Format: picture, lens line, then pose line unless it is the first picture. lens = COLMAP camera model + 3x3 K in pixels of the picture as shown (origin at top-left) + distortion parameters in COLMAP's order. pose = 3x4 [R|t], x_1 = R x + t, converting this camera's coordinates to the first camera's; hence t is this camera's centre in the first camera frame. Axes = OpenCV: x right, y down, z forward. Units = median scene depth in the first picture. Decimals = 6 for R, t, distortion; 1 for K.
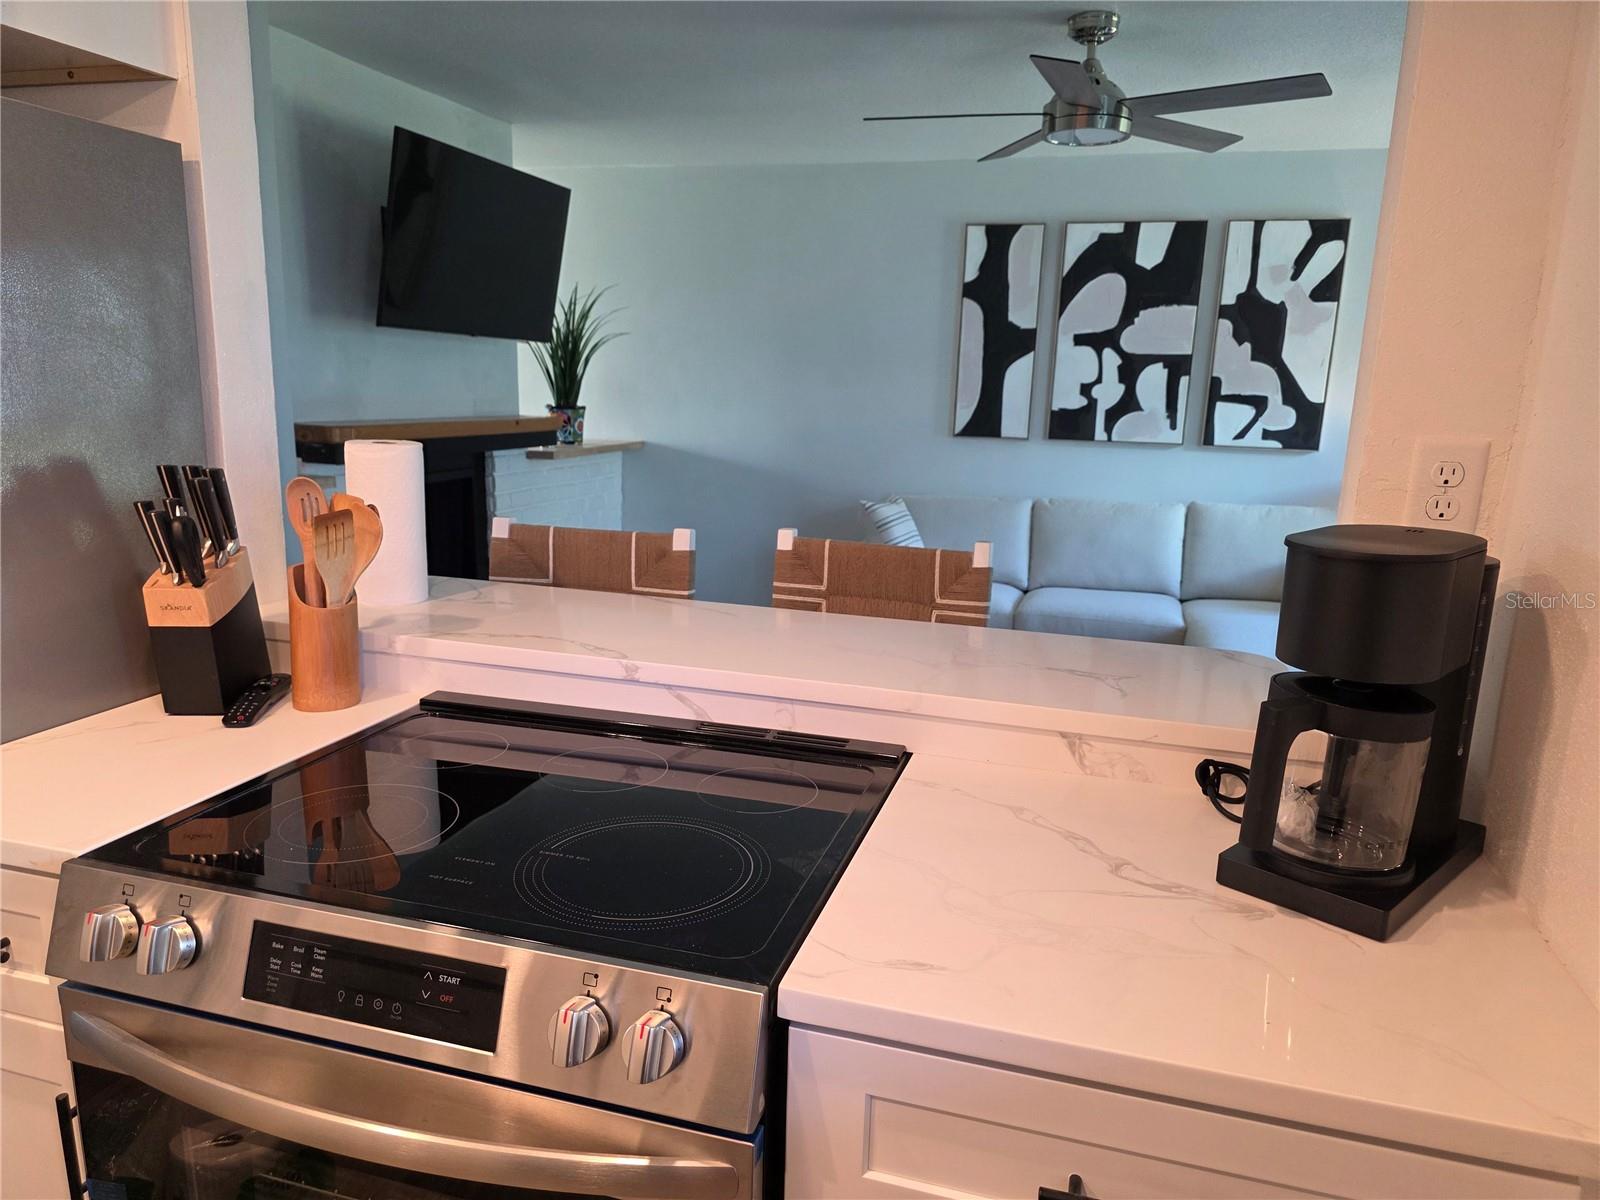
lens RADIAL K [[1076.7, 0, 809.6], [0, 1076.7, 612.8], [0, 0, 1]] dist [0.055365, -0.058955]
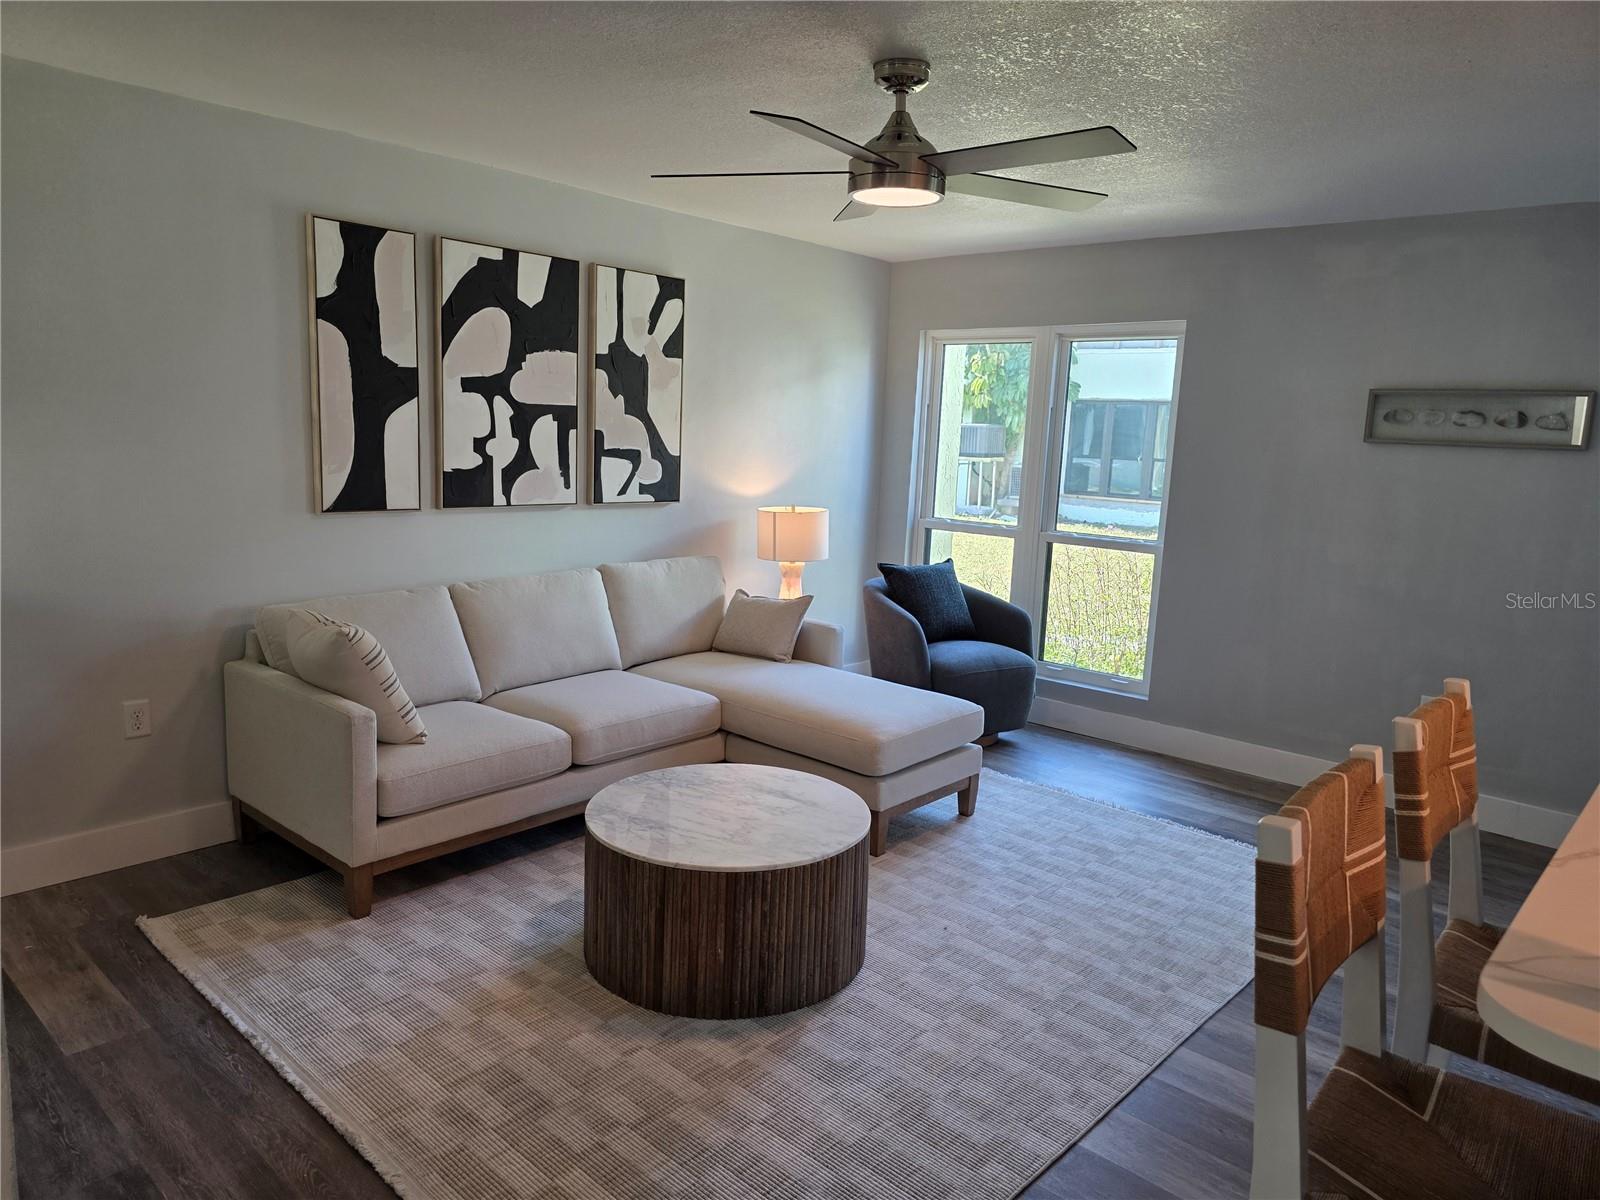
lens RADIAL K [[1076.7, 0, 797.6], [0, 1076.7, 597.7], [0, 0, 1]] dist [0.055365, -0.058955]
pose [[0.433339, -0.154301, 0.887924, -0.404947], [0.165637, 0.982087, 0.089827, -0.134624], [-0.885879, 0.108147, 0.451135, 0.458252]]
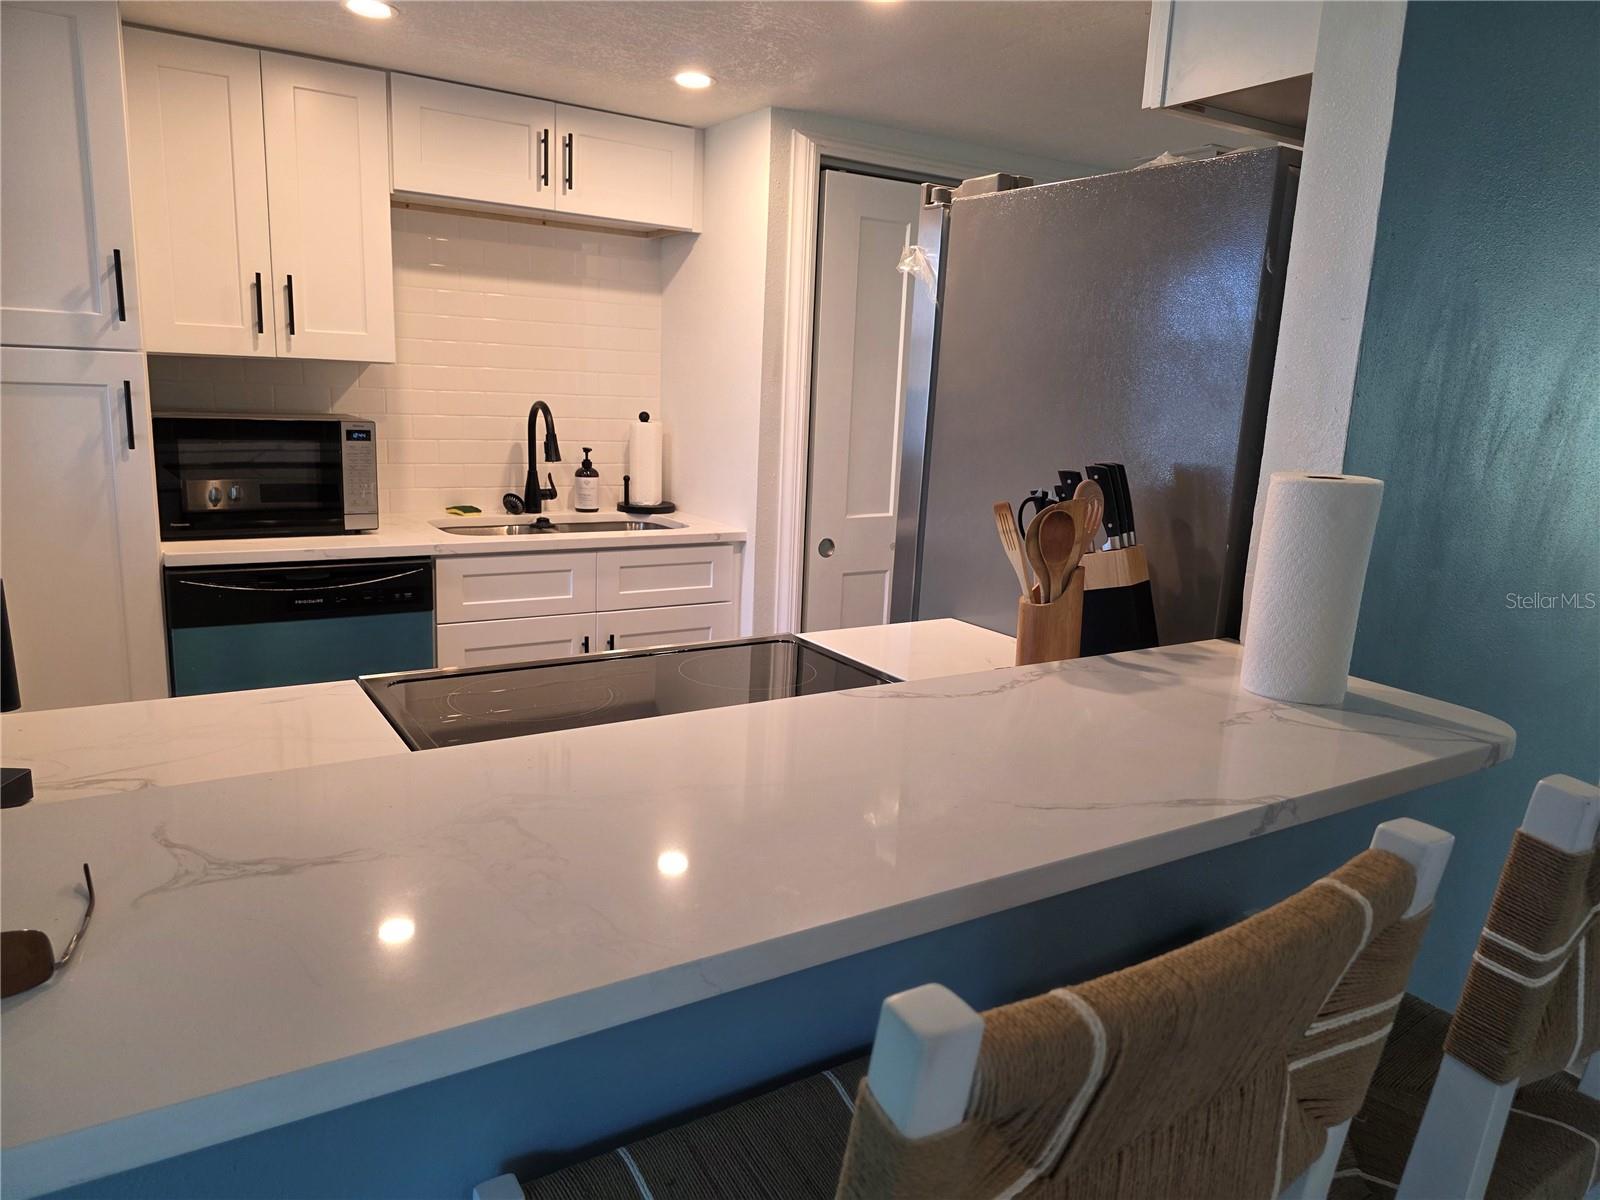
lens RADIAL K [[1076.7, 0, 804.6], [0, 1076.7, 608.5], [0, 0, 1]] dist [0.055365, -0.058955]
pose [[-0.656642, 0.097981, -0.747811, 0.146439], [-0.223770, 0.921568, 0.317237, -0.087962], [0.720242, 0.375648, -0.583215, 0.463149]]
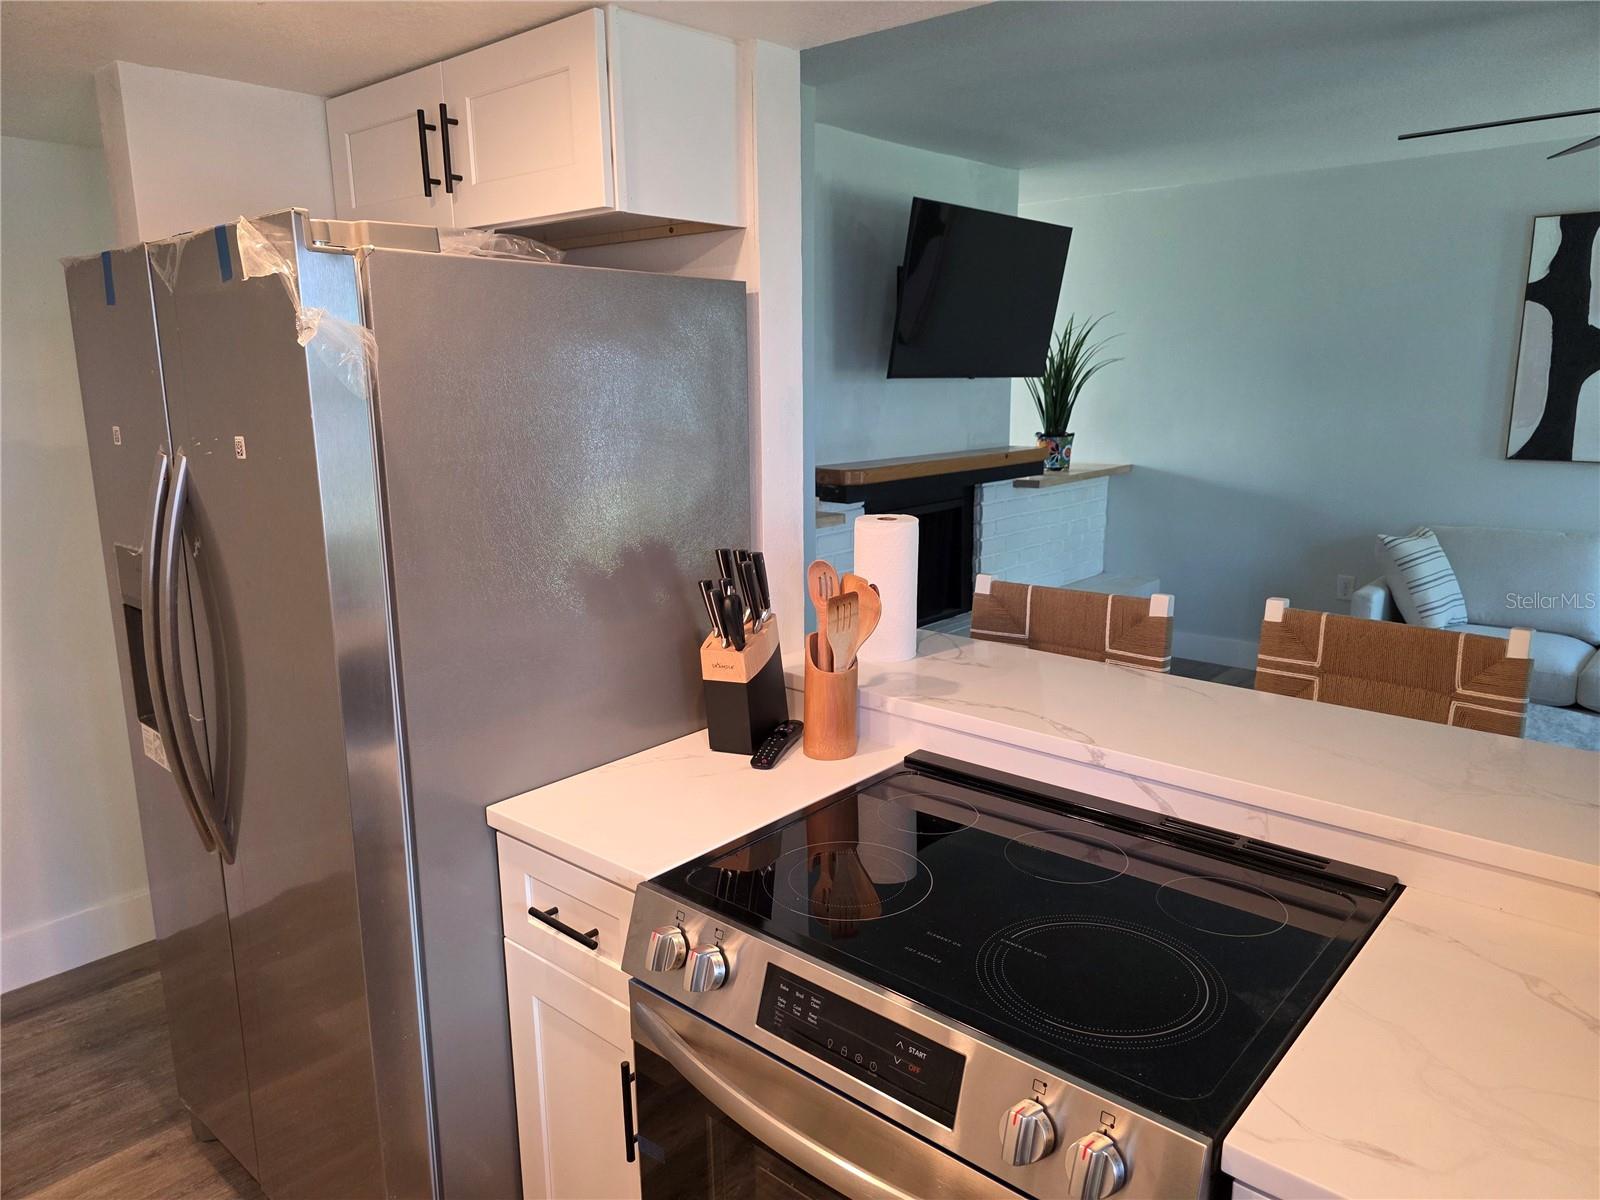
lens RADIAL K [[1076.7, 0, 813.2], [0, 1076.7, 594.2], [0, 0, 1]] dist [0.055365, -0.058955]
pose [[0.905523, 0.045625, -0.421836, 0.005681], [-0.052295, 0.998623, -0.004249, -0.026473], [0.421061, 0.025908, 0.906662, -0.018100]]
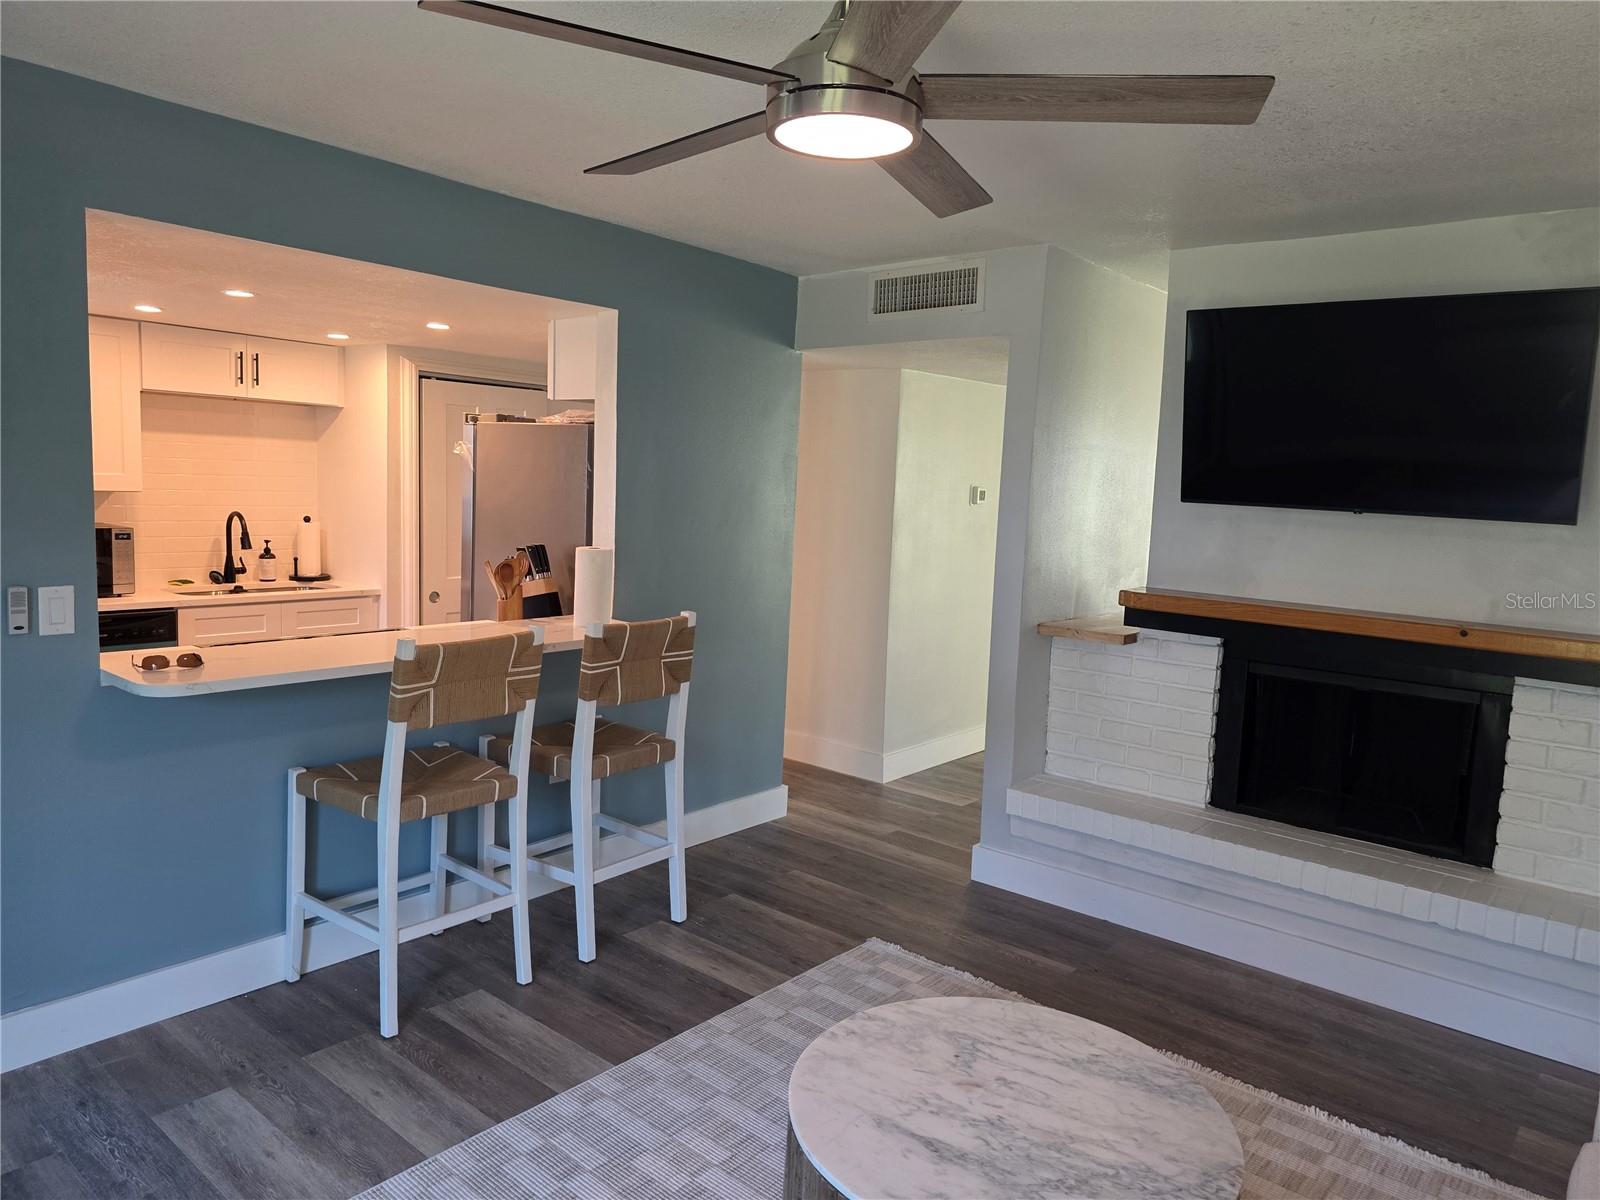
lens RADIAL K [[1076.7, 0, 807.0], [0, 1076.7, 595.7], [0, 0, 1]] dist [0.055365, -0.058955]
pose [[-0.391815, 0.054673, -0.918418, 0.510459], [-0.250210, 0.954278, 0.163552, -0.194313], [0.885368, 0.293880, -0.360221, 0.813992]]
